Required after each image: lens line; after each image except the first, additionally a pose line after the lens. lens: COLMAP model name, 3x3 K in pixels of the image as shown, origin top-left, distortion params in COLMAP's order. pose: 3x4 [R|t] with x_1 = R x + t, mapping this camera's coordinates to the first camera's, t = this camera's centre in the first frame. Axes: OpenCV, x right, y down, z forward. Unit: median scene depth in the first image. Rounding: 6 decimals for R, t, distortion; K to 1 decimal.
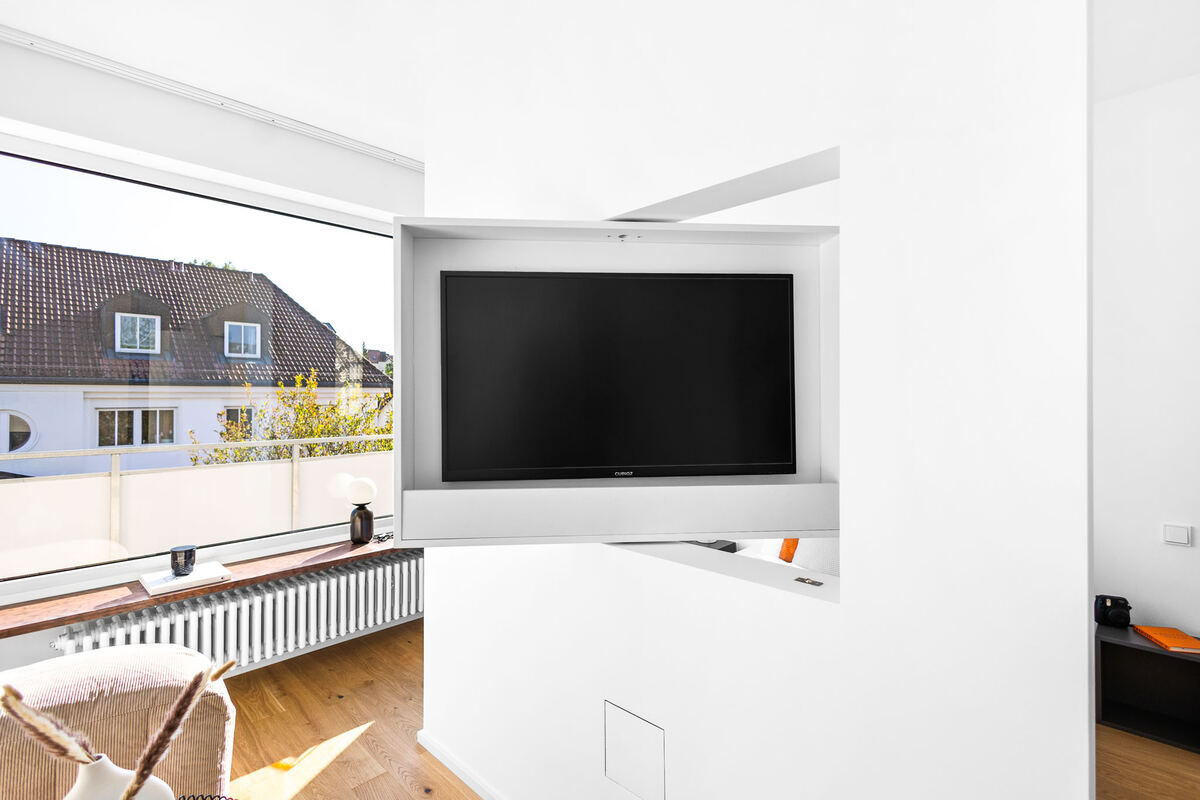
lens RADIAL K [[554.3, 0, 601.9], [0, 554.3, 391.2], [0, 0, 1]] dist [0.008306, -0.001215]
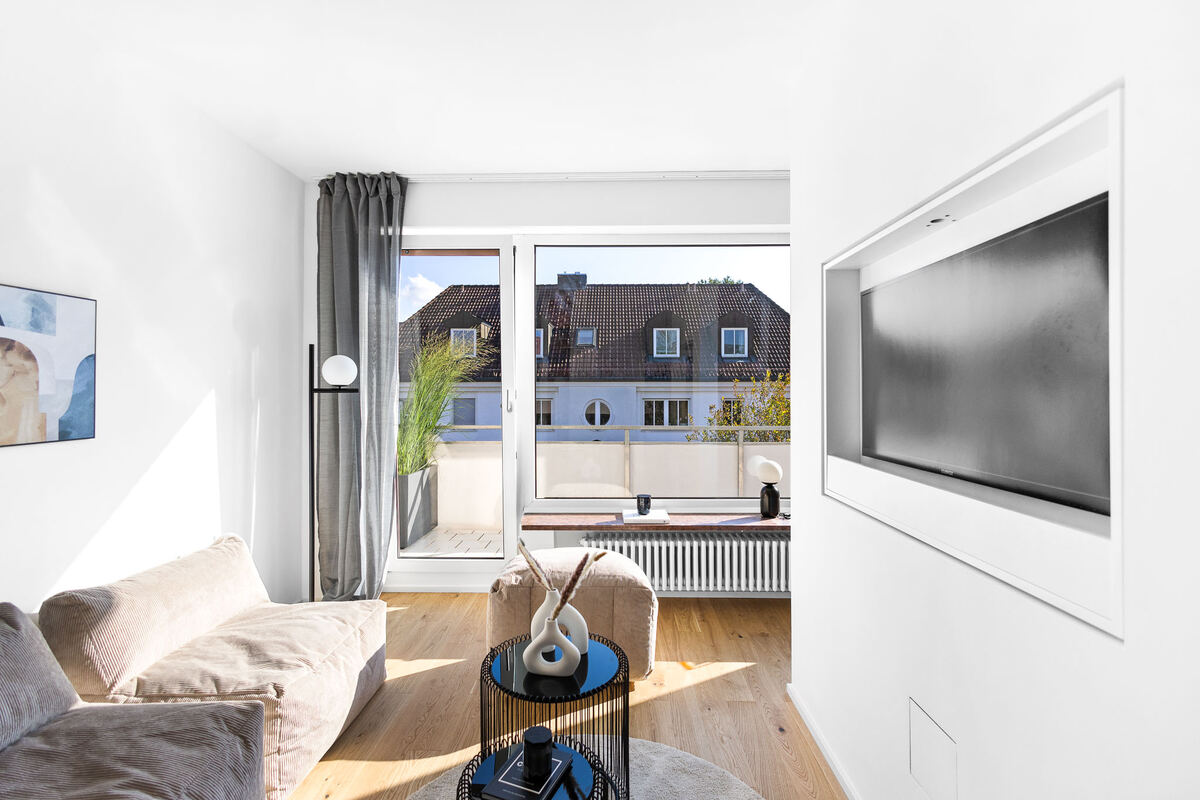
lens RADIAL K [[554.3, 0, 601.9], [0, 554.3, 391.2], [0, 0, 1]] dist [0.008306, -0.001215]
pose [[0.677195, 0.001177, -0.735802, 0.178745], [0.007088, 0.999942, 0.008123, 0.000316], [0.735769, -0.010717, 0.677148, -0.032782]]
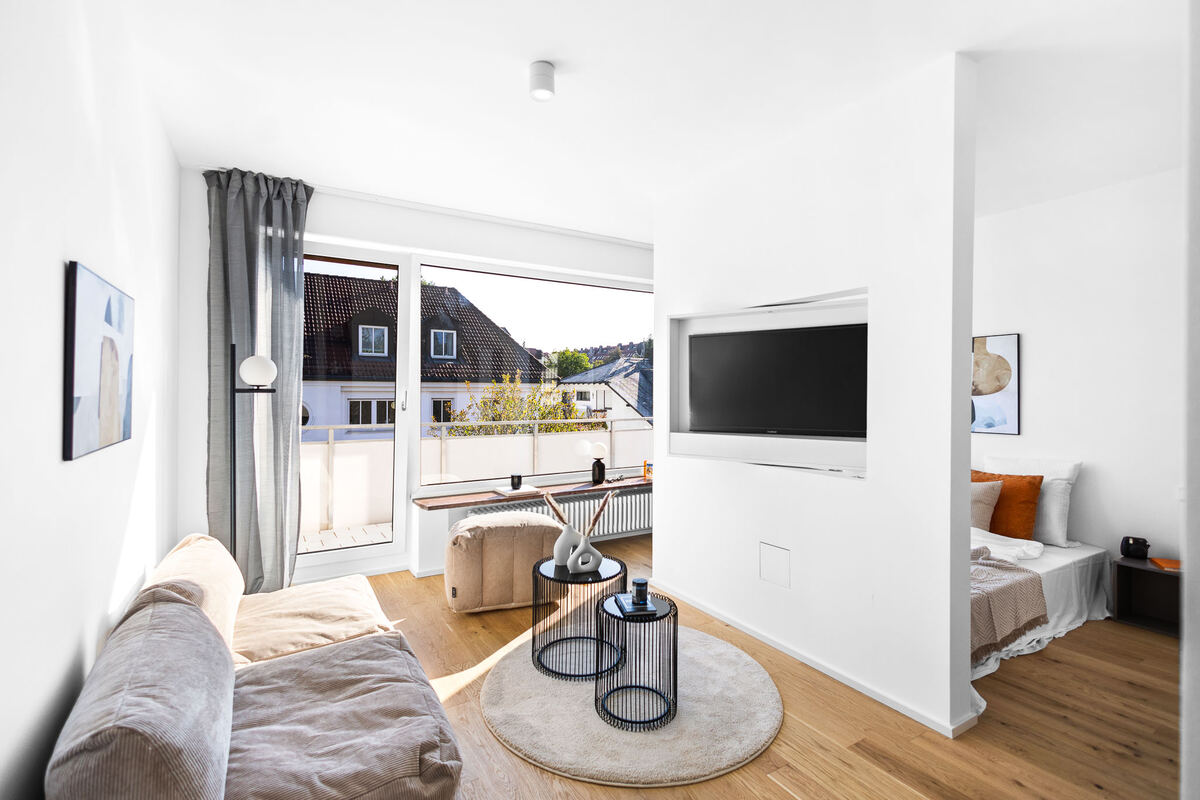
lens RADIAL K [[554.3, 0, 601.9], [0, 554.3, 391.2], [0, 0, 1]] dist [0.008306, -0.001215]
pose [[0.967955, 0.005168, -0.251072, -0.023678], [-0.003002, 0.999955, 0.009008, -0.005675], [0.251107, -0.007965, 0.967926, -0.541252]]
